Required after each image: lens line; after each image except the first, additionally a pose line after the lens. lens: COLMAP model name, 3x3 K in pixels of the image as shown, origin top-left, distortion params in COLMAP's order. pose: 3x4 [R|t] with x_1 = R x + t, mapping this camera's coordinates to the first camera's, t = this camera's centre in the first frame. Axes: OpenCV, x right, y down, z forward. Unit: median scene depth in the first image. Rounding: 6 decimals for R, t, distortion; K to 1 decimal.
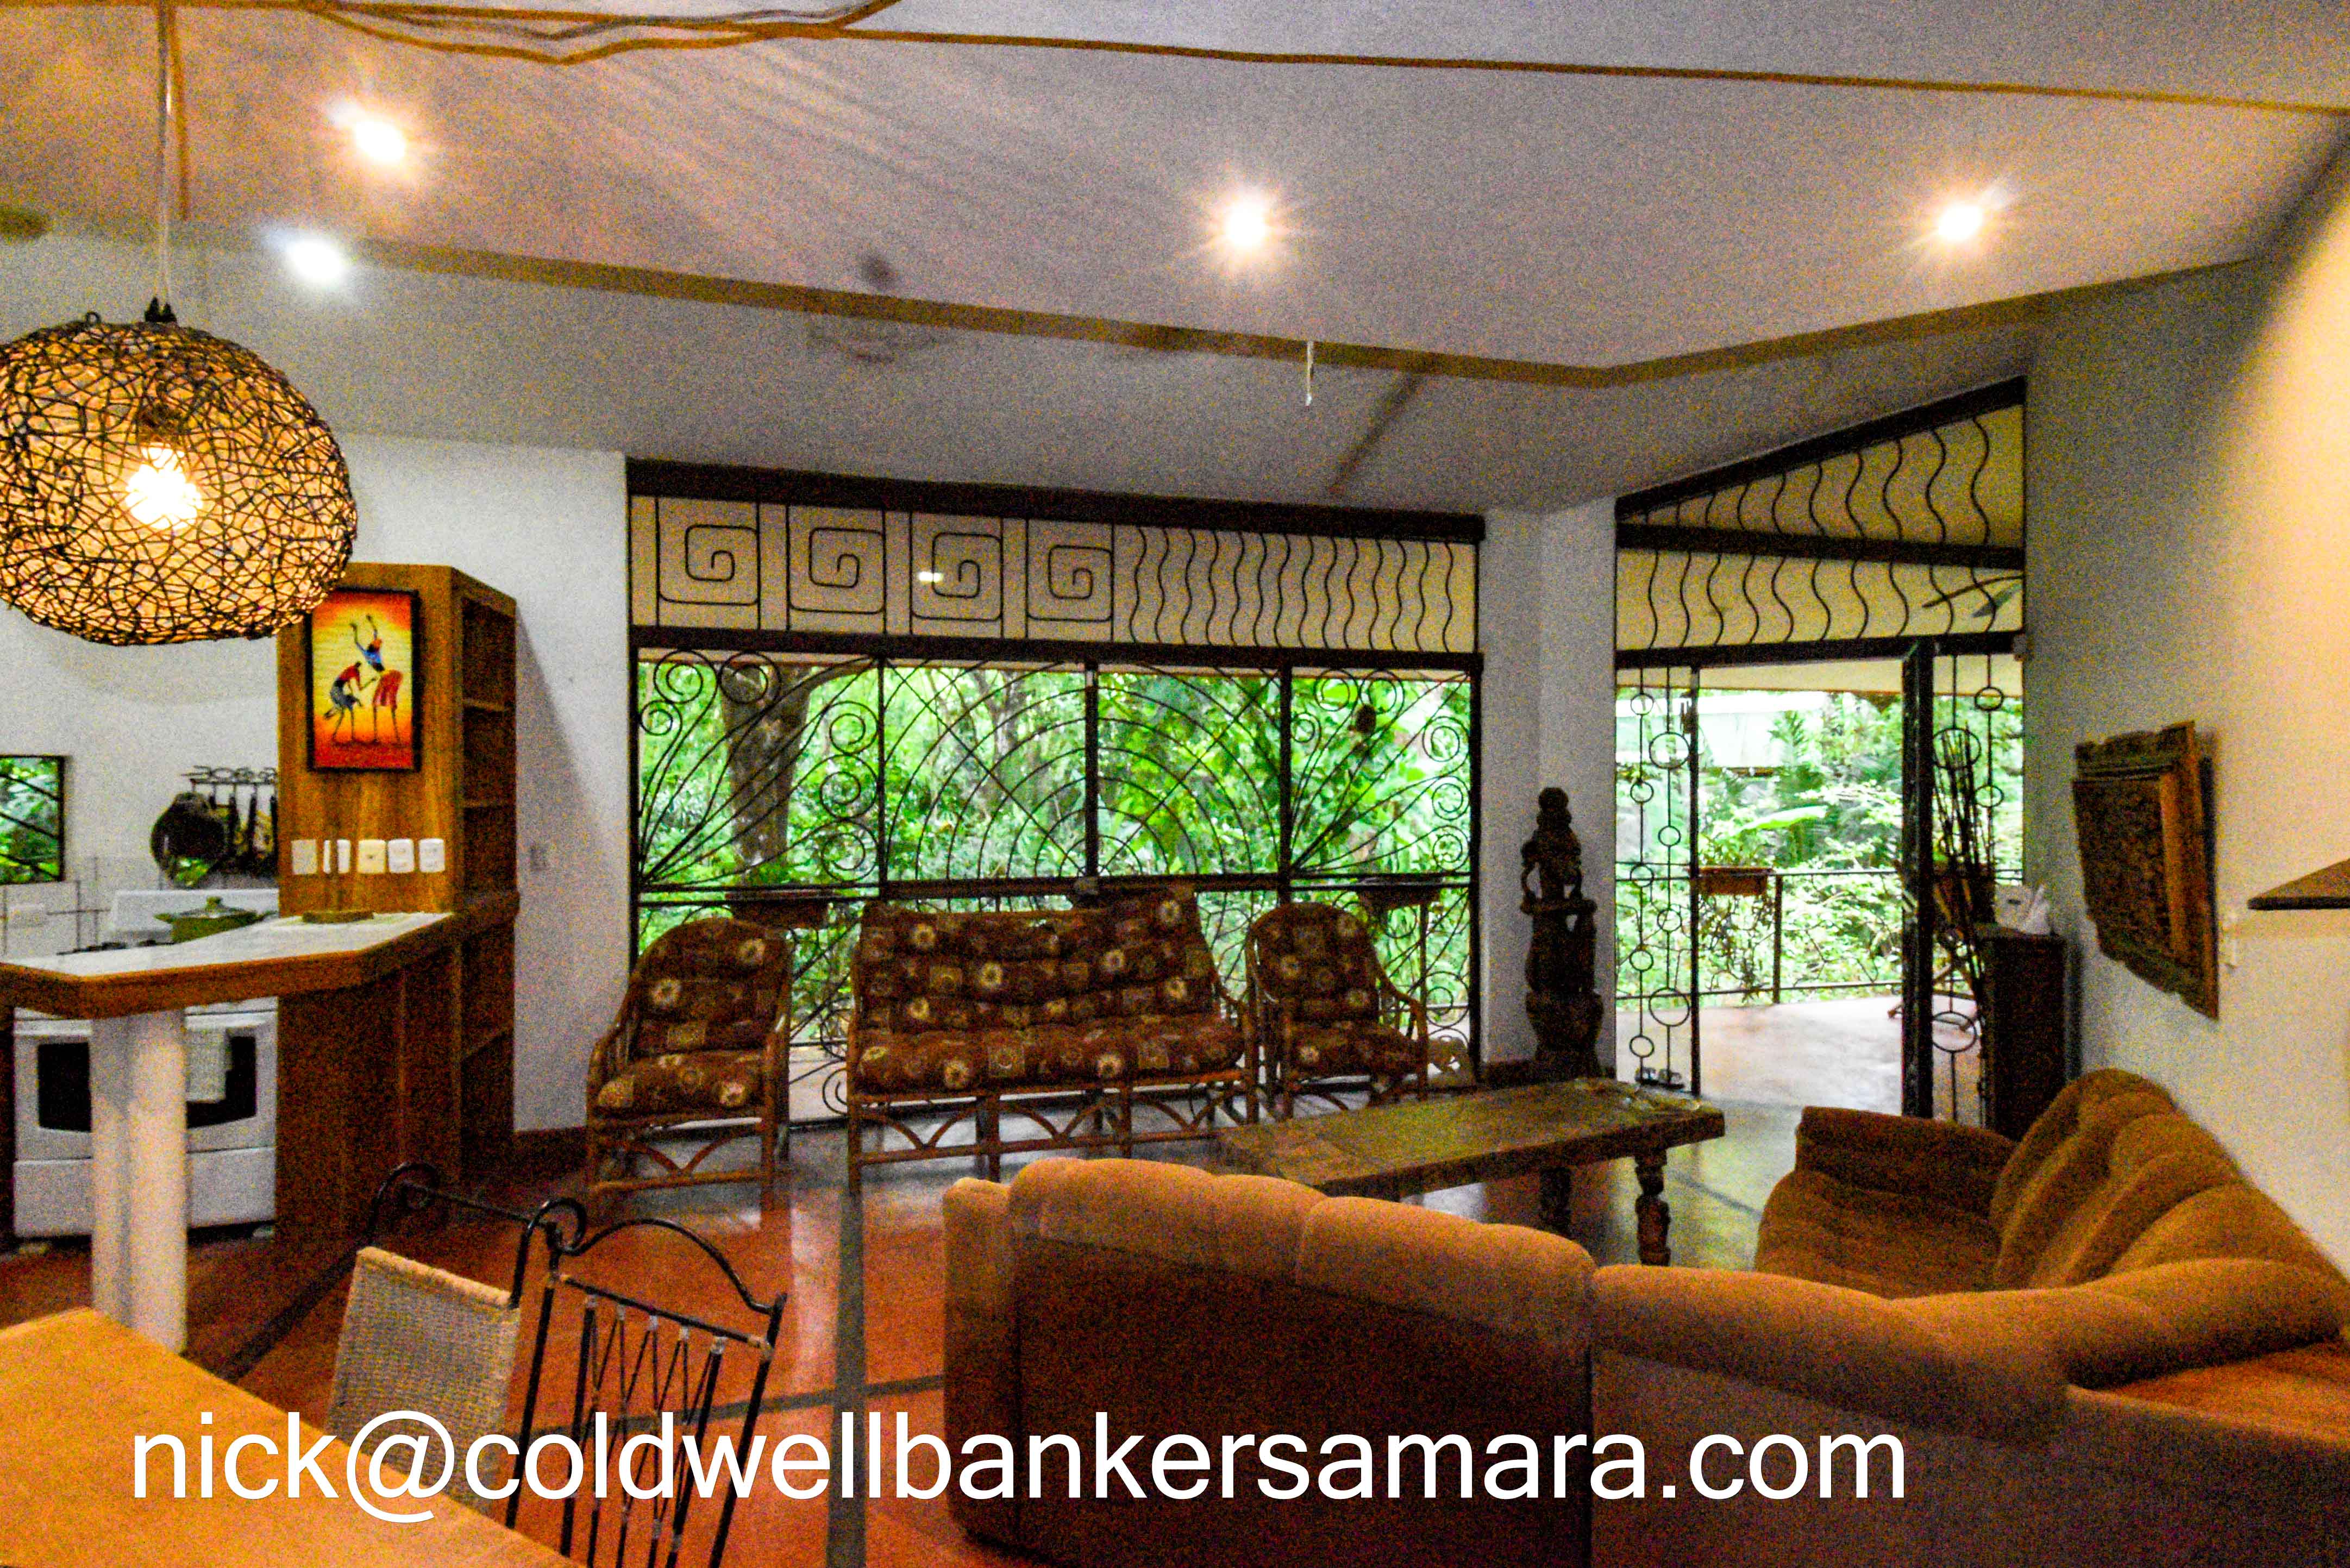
lens RADIAL K [[1142.2, 0, 1175.0], [0, 1142.2, 784.0], [0, 0, 1]] dist [0.028044, -0.027517]
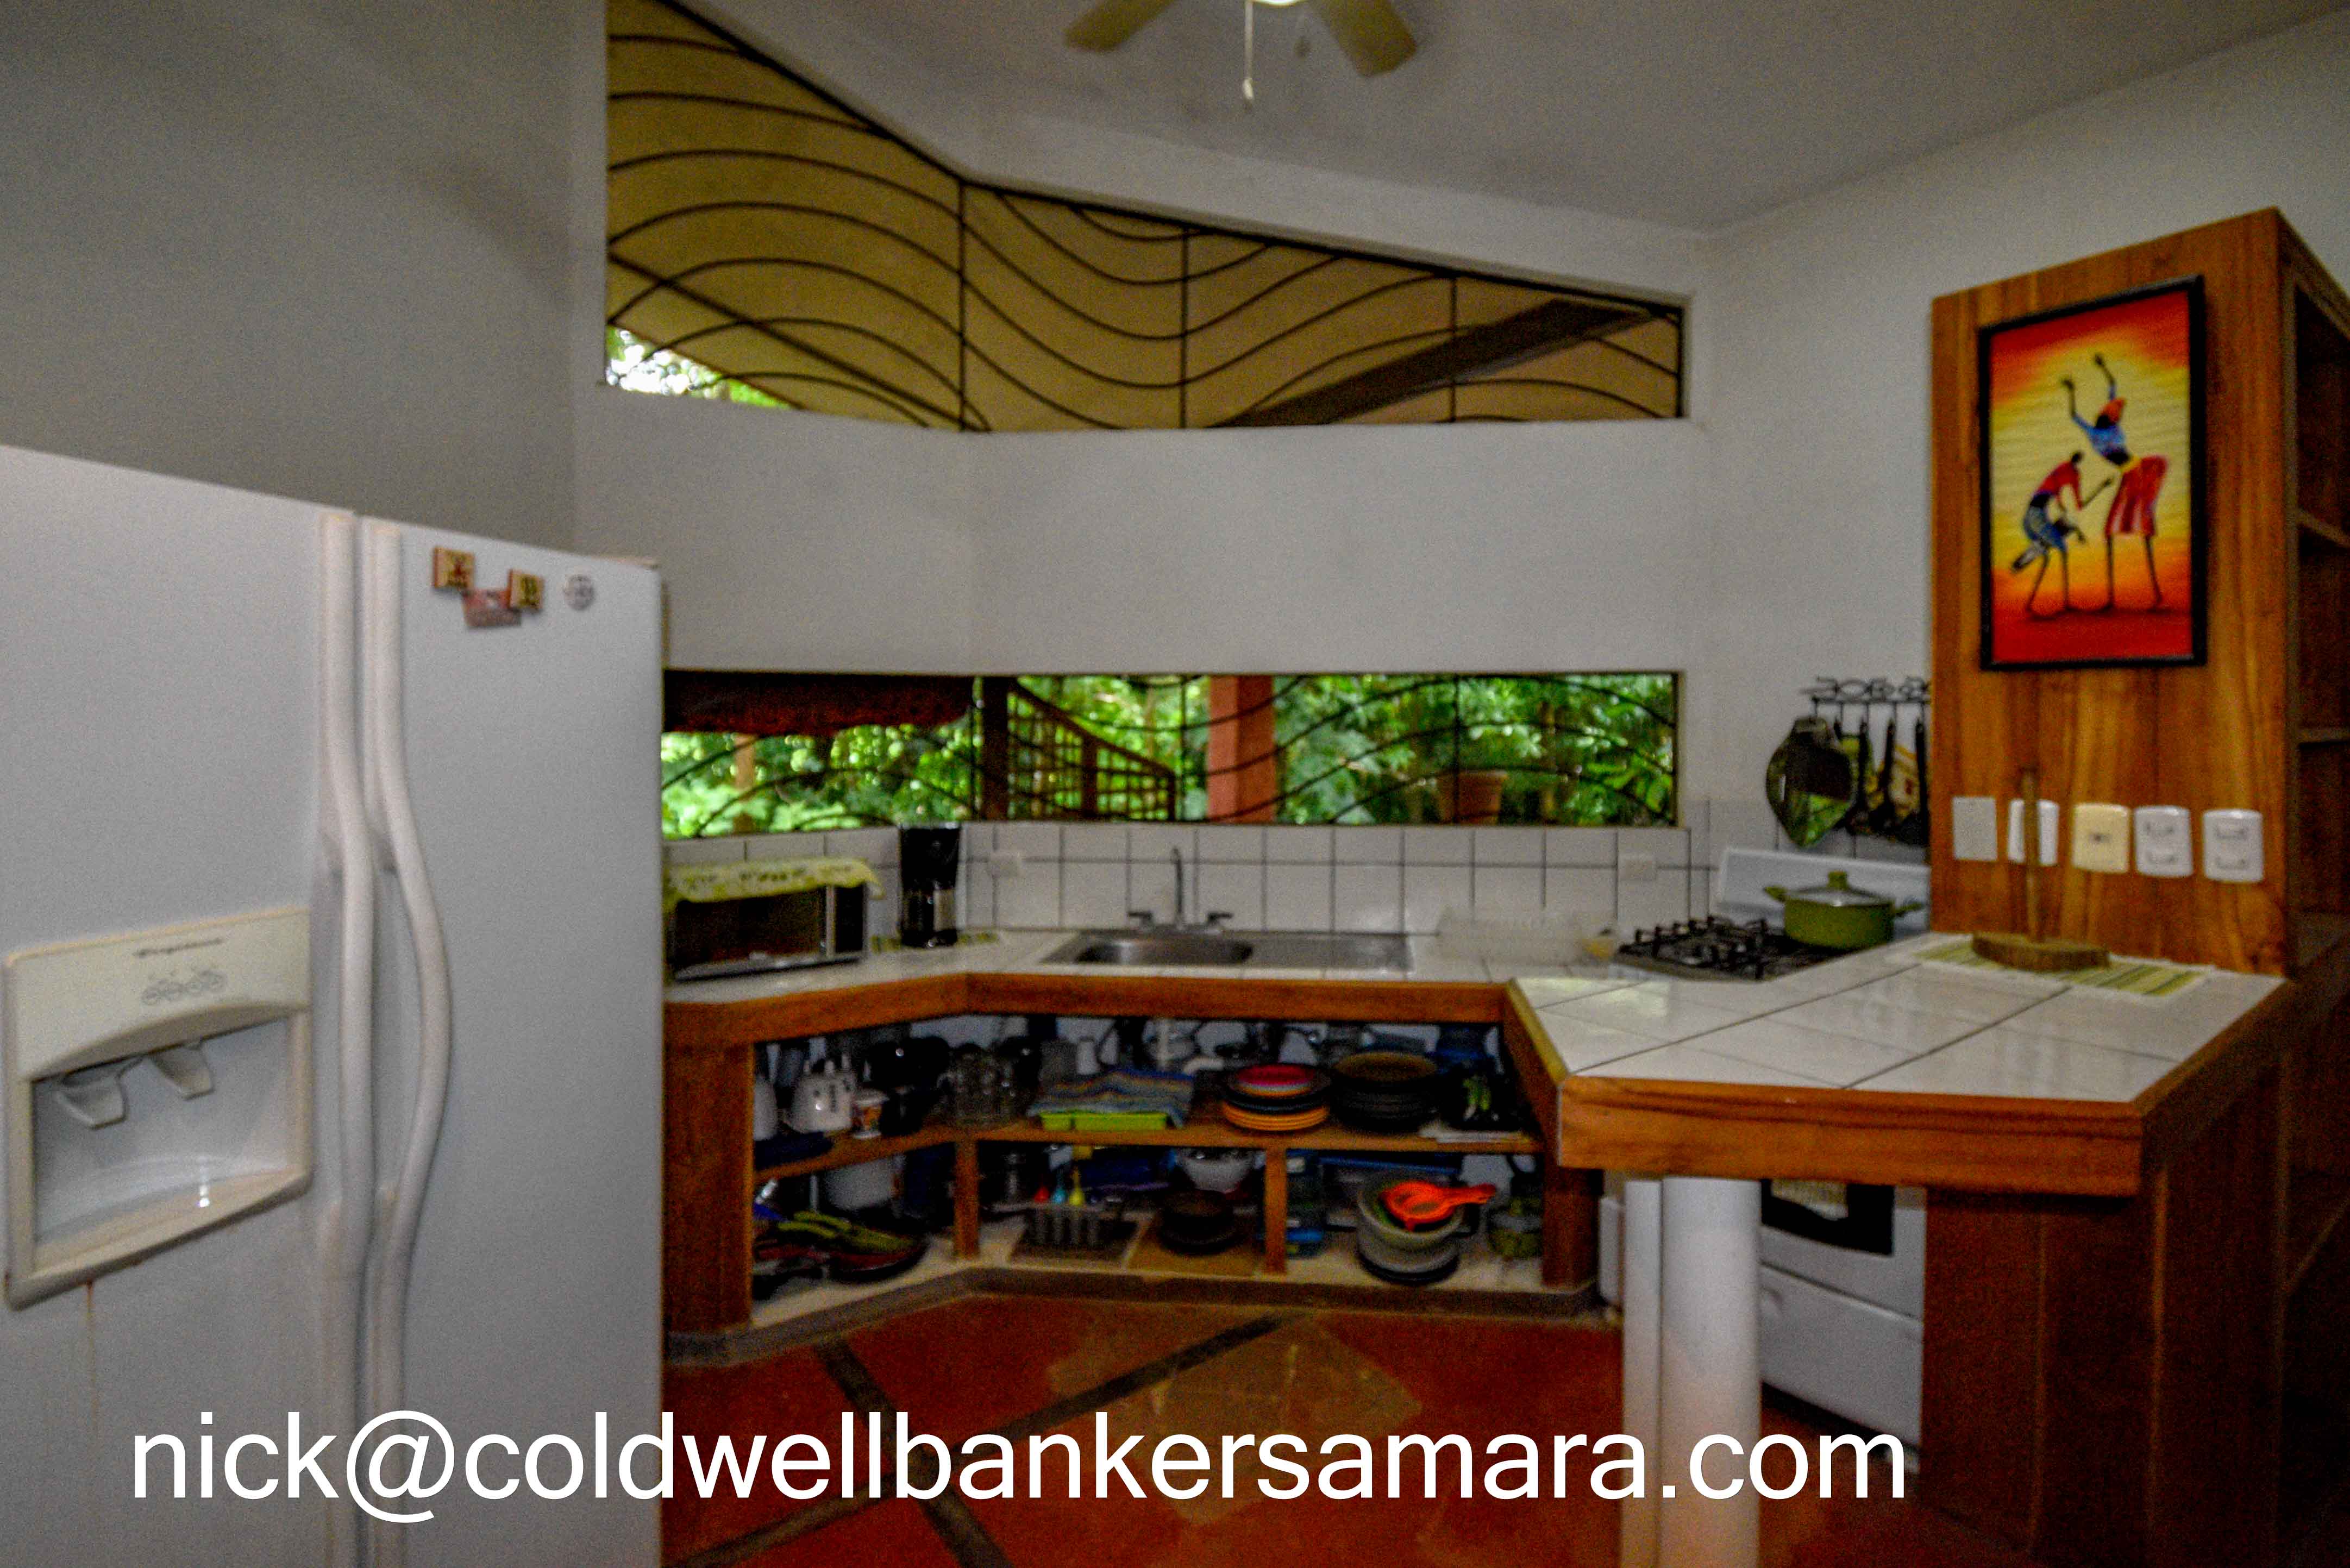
lens RADIAL K [[1137.6, 0, 1291.1], [0, 1137.6, 727.1], [0, 0, 1]] dist [-0.002334, -0.000274]
pose [[0.401097, 0.004683, -0.916024, -0.312328], [0.000072, 0.999987, 0.005144, 0.009803], [0.916036, -0.002129, 0.401091, 0.386487]]
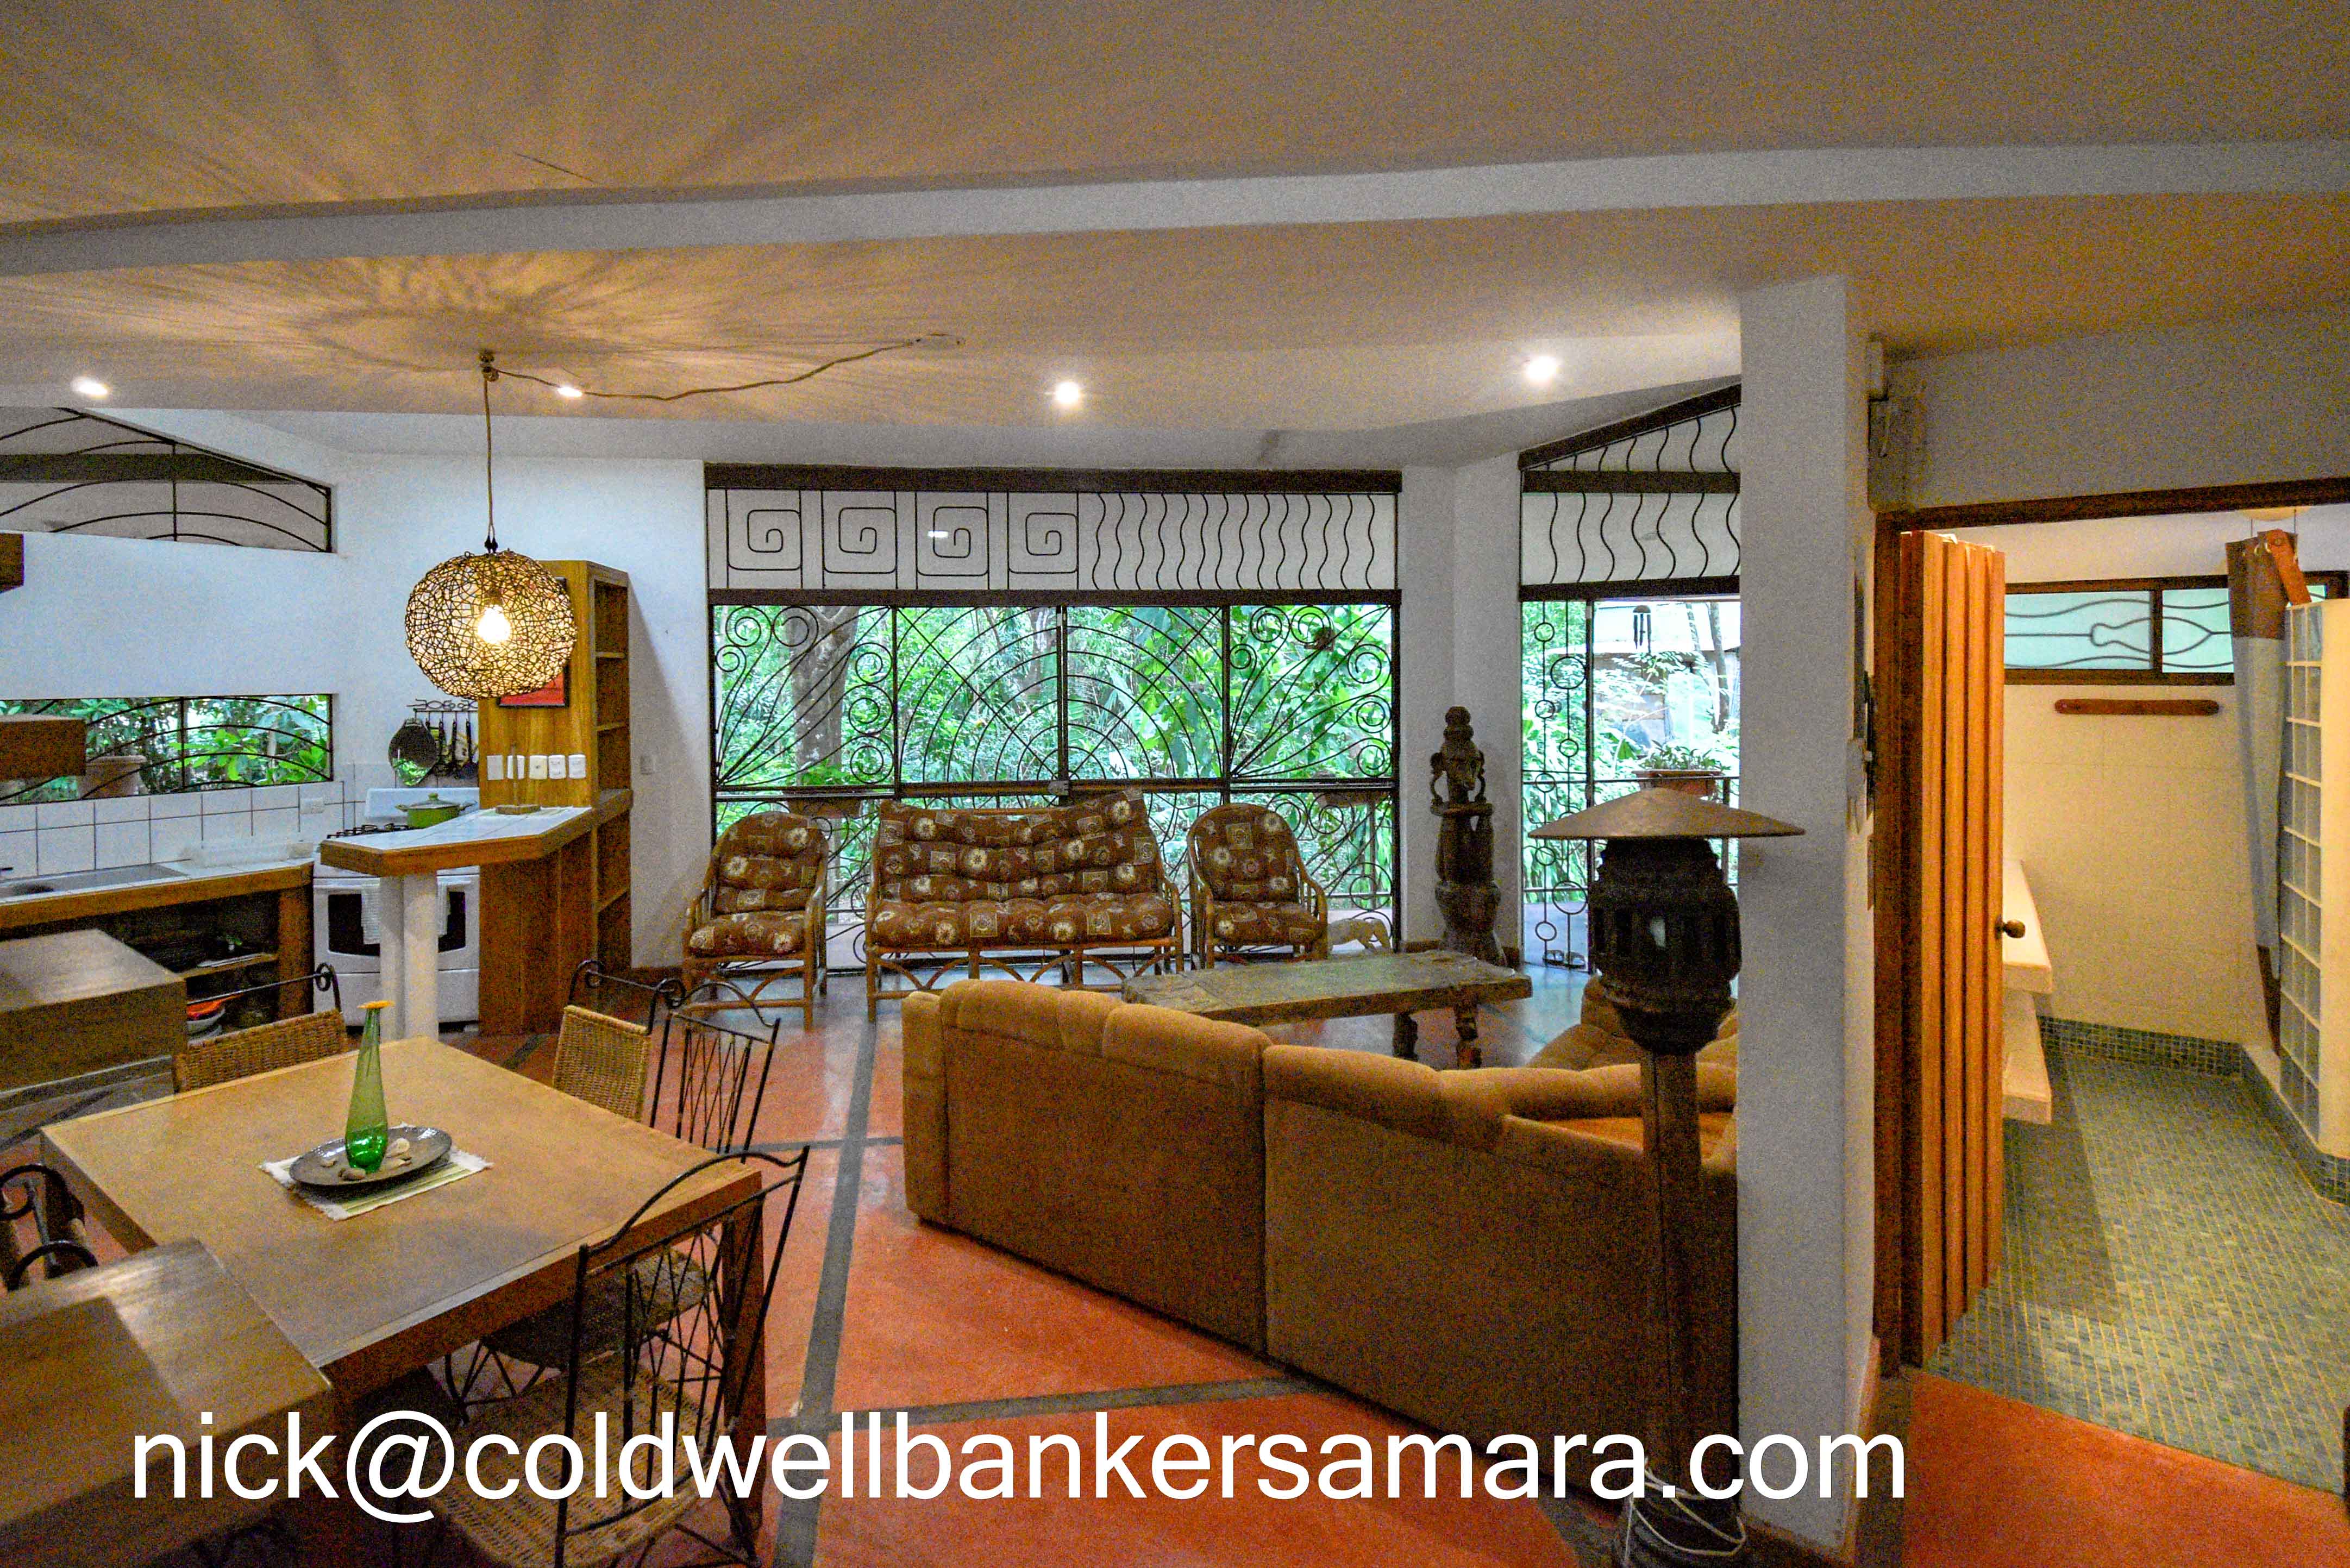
lens RADIAL K [[1123.7, 0, 1045.0], [0, 1123.7, 689.1], [0, 0, 1]] dist [0.017137, -0.012285]
pose [[0.987965, -0.005419, -0.154584, 0.107366], [0.007534, 0.999886, 0.013104, -0.037219], [0.154495, -0.014111, 0.987893, -0.220491]]
